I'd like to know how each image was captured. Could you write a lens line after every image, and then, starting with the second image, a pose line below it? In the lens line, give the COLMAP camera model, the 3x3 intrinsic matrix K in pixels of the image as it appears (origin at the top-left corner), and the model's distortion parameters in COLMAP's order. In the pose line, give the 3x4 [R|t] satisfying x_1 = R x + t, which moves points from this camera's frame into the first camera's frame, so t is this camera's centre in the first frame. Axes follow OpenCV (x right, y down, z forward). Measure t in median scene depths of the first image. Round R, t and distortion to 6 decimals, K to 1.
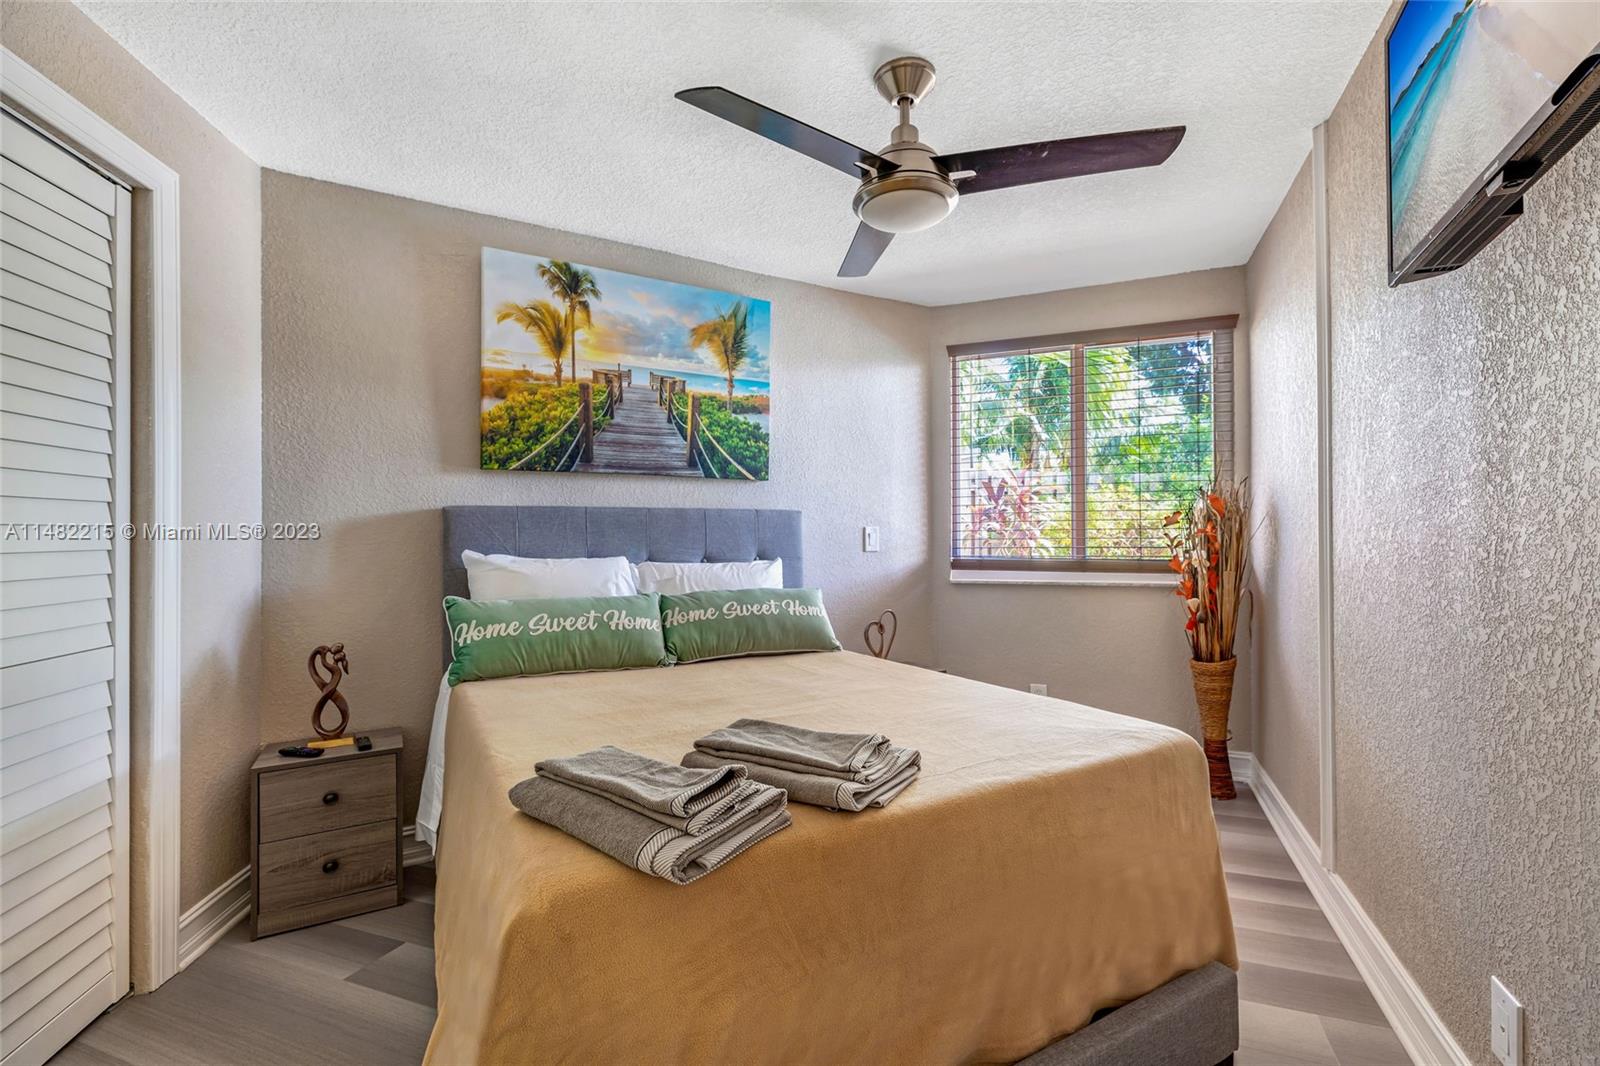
lens RADIAL K [[726.9, 0, 763.6], [0, 726.9, 534.2], [0, 0, 1]] dist [0.000732, 0.000084]
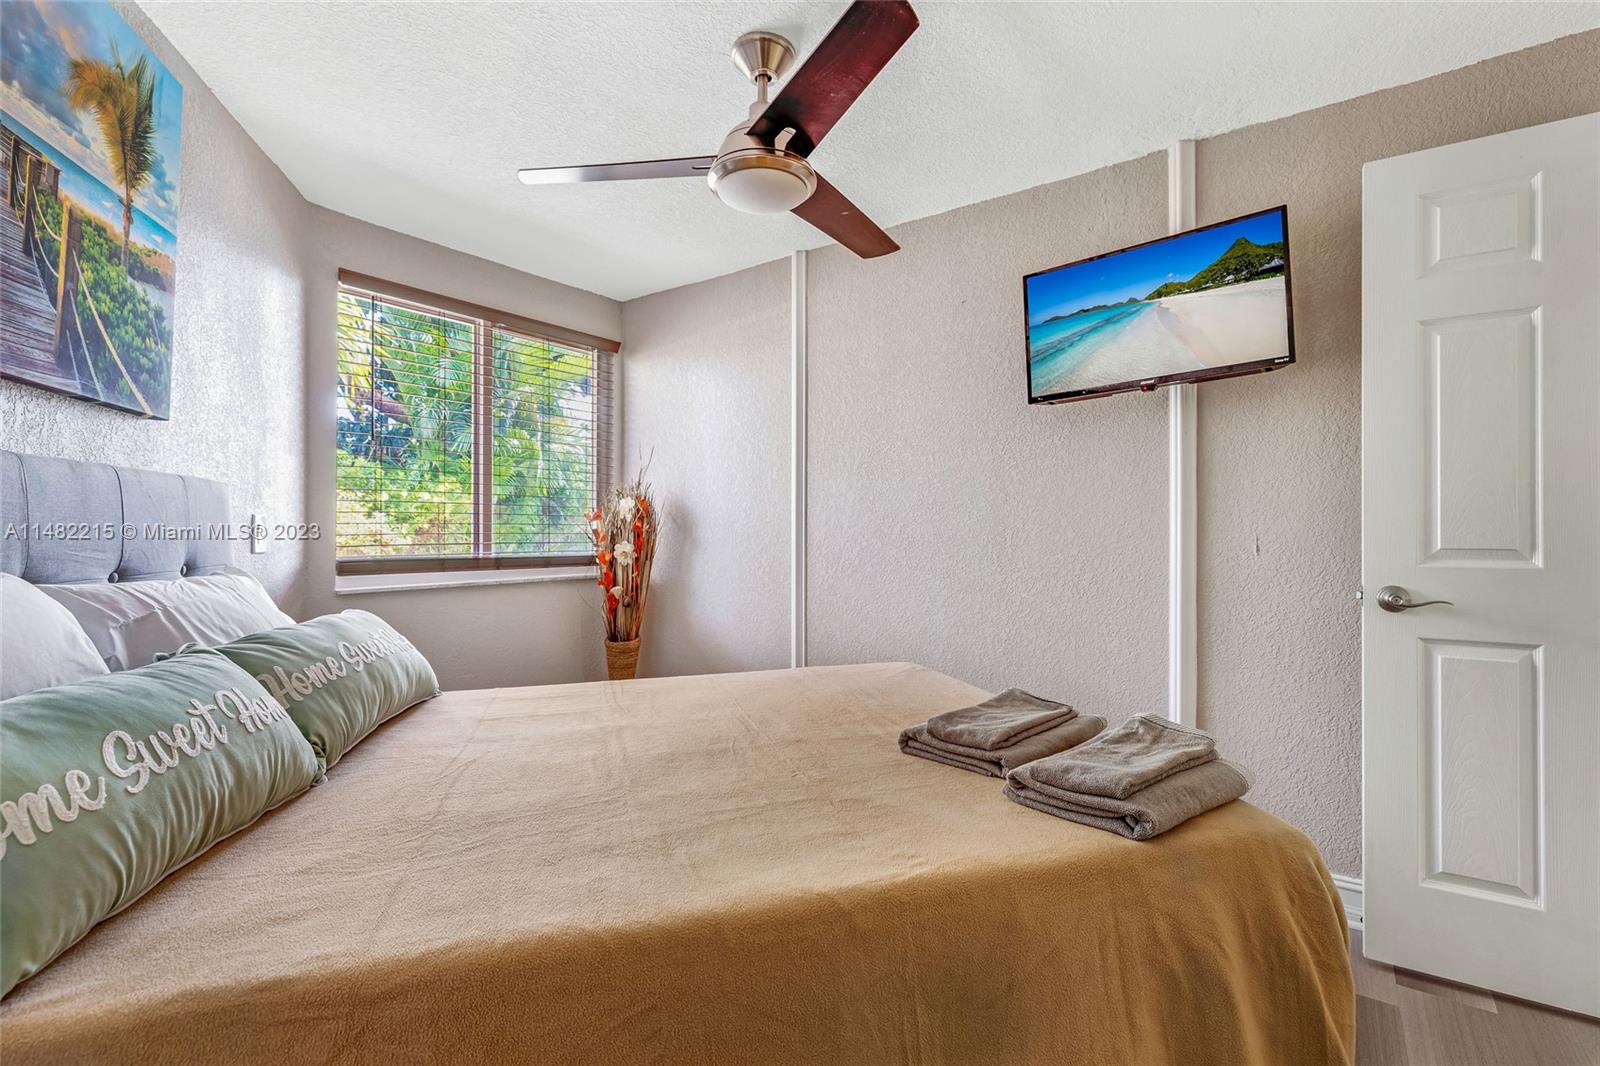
lens RADIAL K [[771.4, 0, 802.1], [0, 771.4, 536.8], [0, 0, 1]] dist [0.001649, 0.000575]
pose [[0.164735, 0.001567, 0.986337, -0.489393], [-0.003220, 0.999994, -0.001051, 0.009672], [-0.986333, -0.003003, 0.164739, 0.472287]]
